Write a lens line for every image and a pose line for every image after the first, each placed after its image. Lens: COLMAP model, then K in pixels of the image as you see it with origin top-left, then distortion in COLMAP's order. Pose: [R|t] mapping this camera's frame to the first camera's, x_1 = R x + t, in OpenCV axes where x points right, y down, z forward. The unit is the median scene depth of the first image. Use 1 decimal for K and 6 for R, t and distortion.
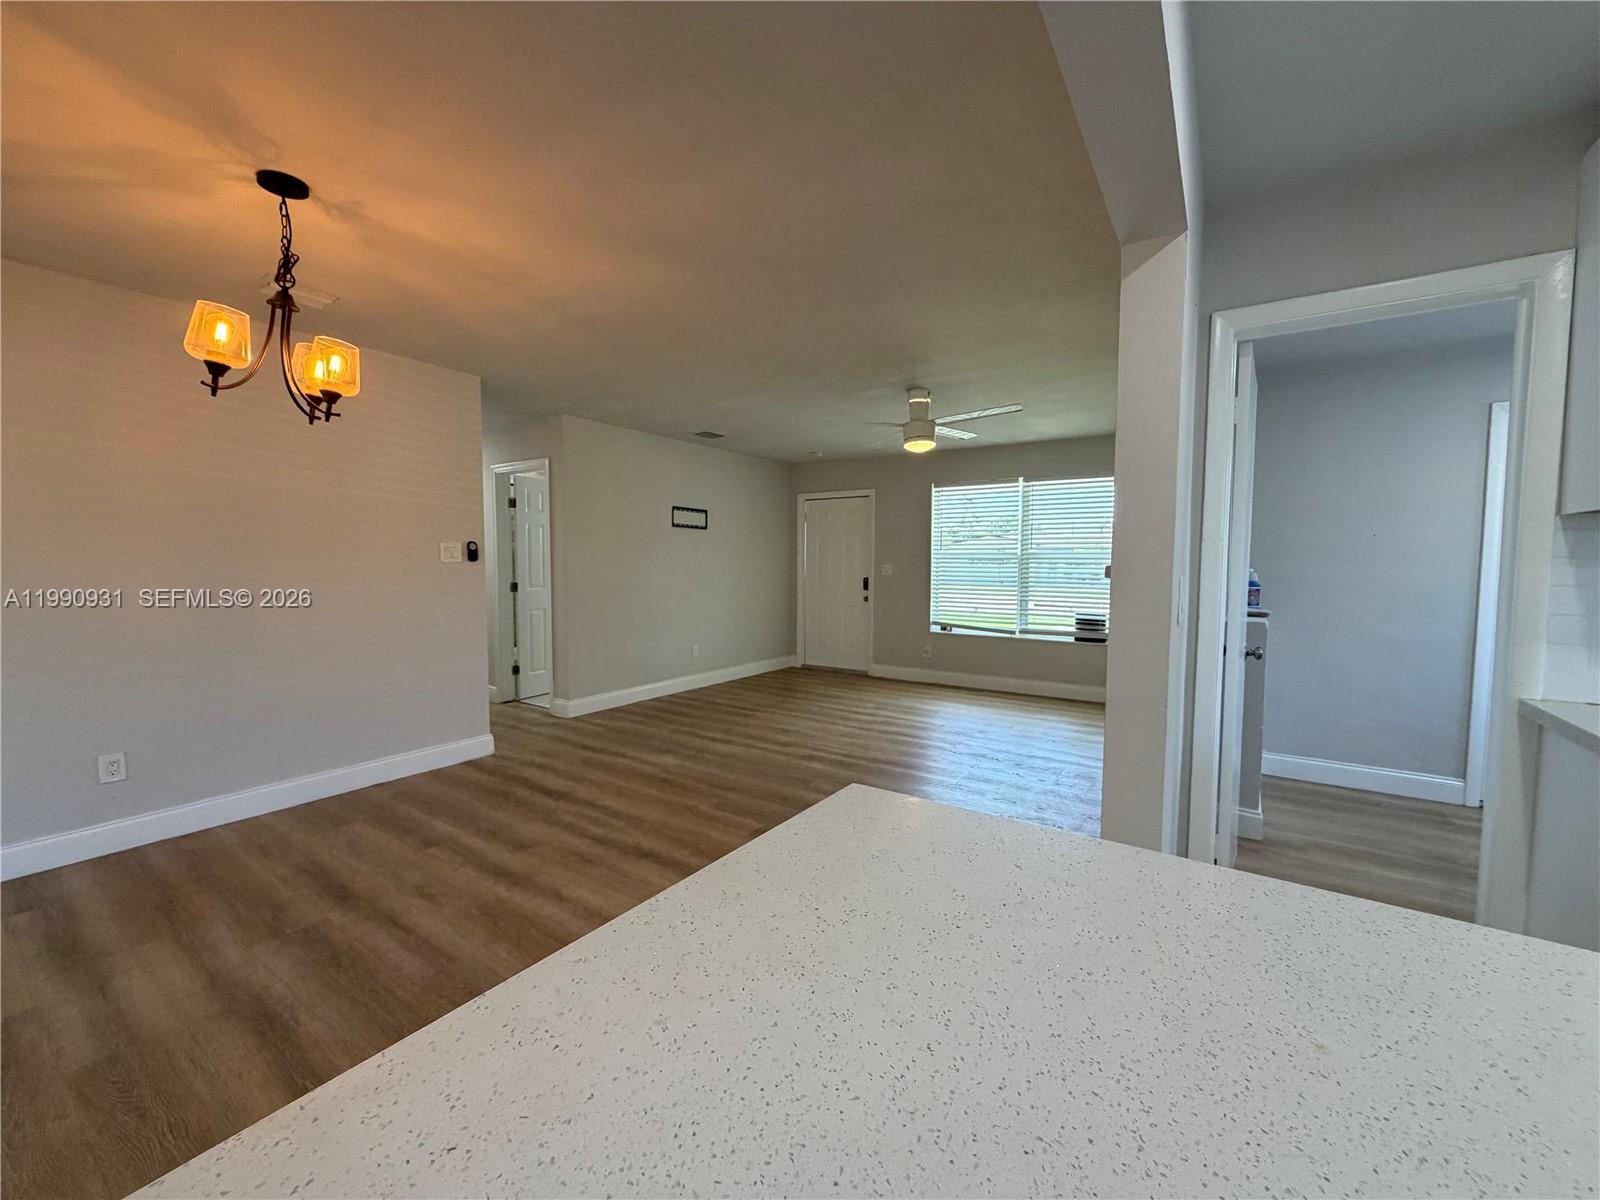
lens RADIAL K [[639.2, 0, 794.7], [0, 639.2, 598.5], [0, 0, 1]] dist [0.000898, 0.000282]
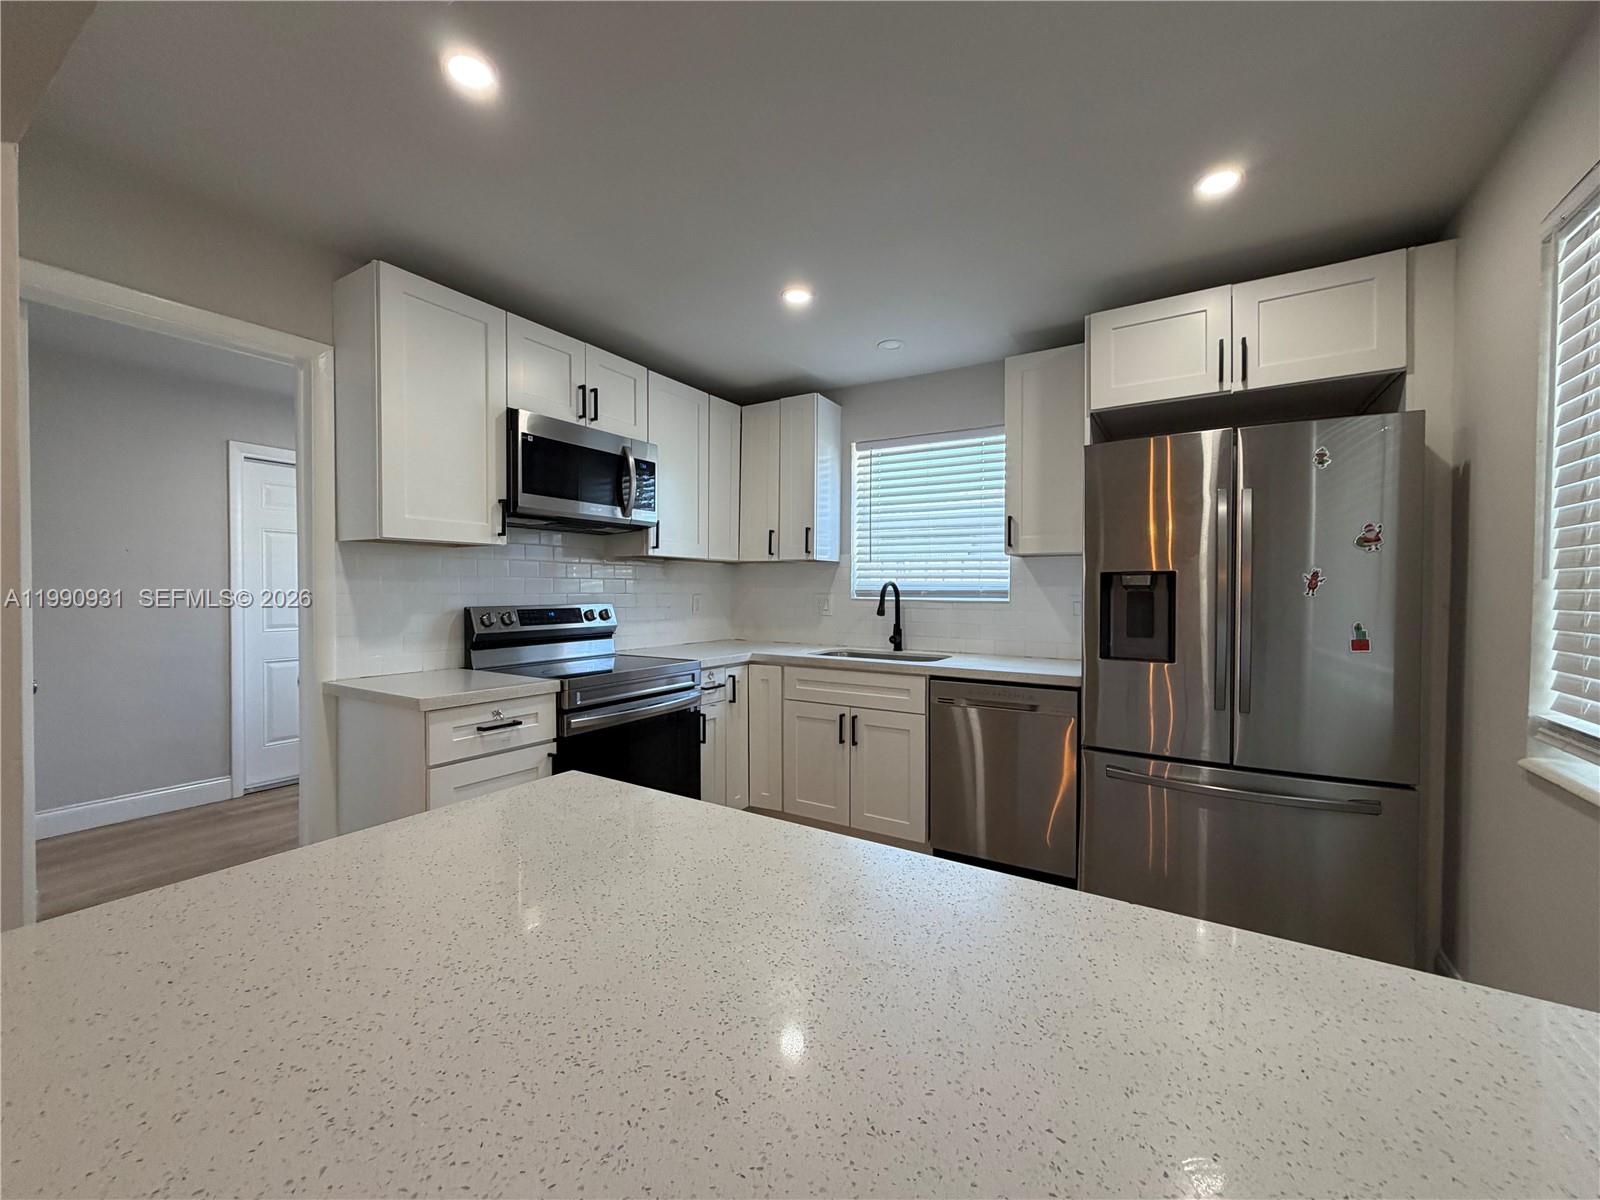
lens RADIAL K [[639.2, 0, 794.7], [0, 639.2, 598.5], [0, 0, 1]] dist [0.000898, 0.000282]
pose [[-0.037781, -0.020481, 0.999076, -0.050426], [0.055717, 0.998191, 0.022570, 0.003543], [-0.997732, 0.056518, -0.036571, 0.025383]]
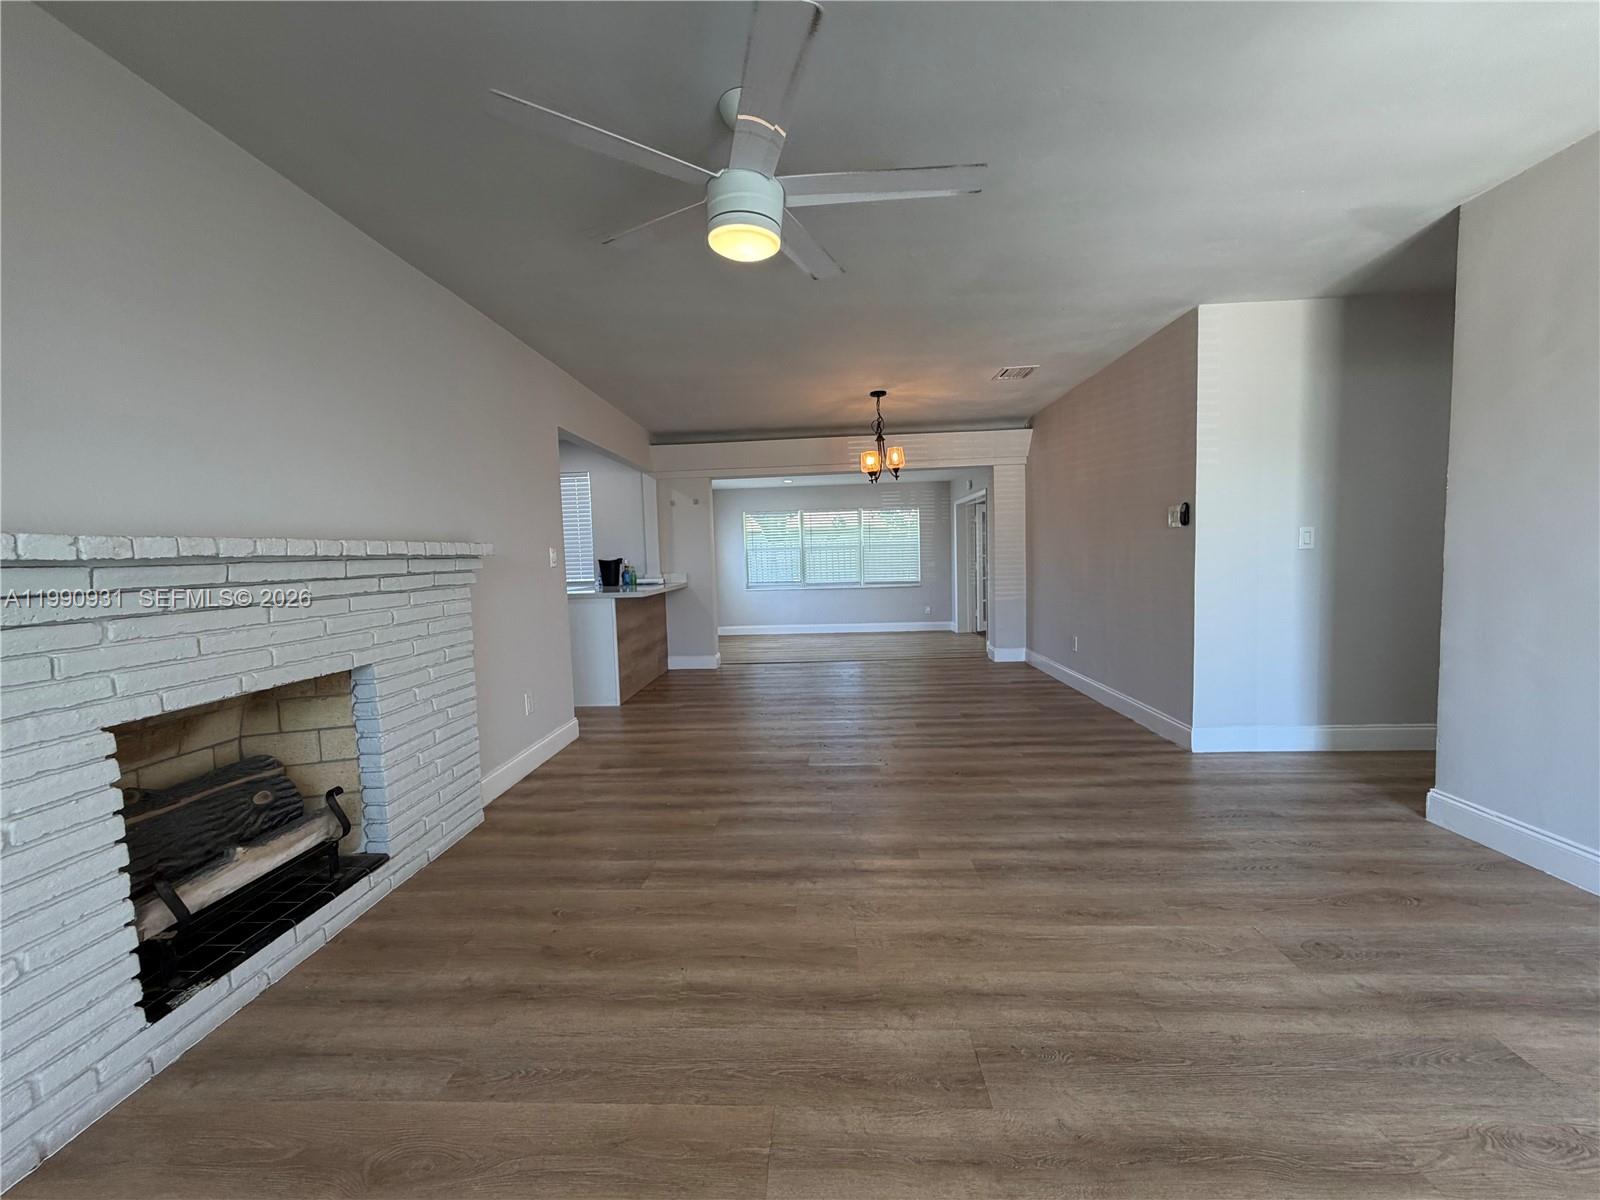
lens RADIAL K [[639.2, 0, 794.7], [0, 639.2, 598.5], [0, 0, 1]] dist [0.000898, 0.000282]
pose [[-0.853217, 0.057604, -0.518366, 0.474427], [-0.006175, 0.992697, 0.120477, -0.069726], [0.521520, 0.105994, -0.846630, 1.645472]]
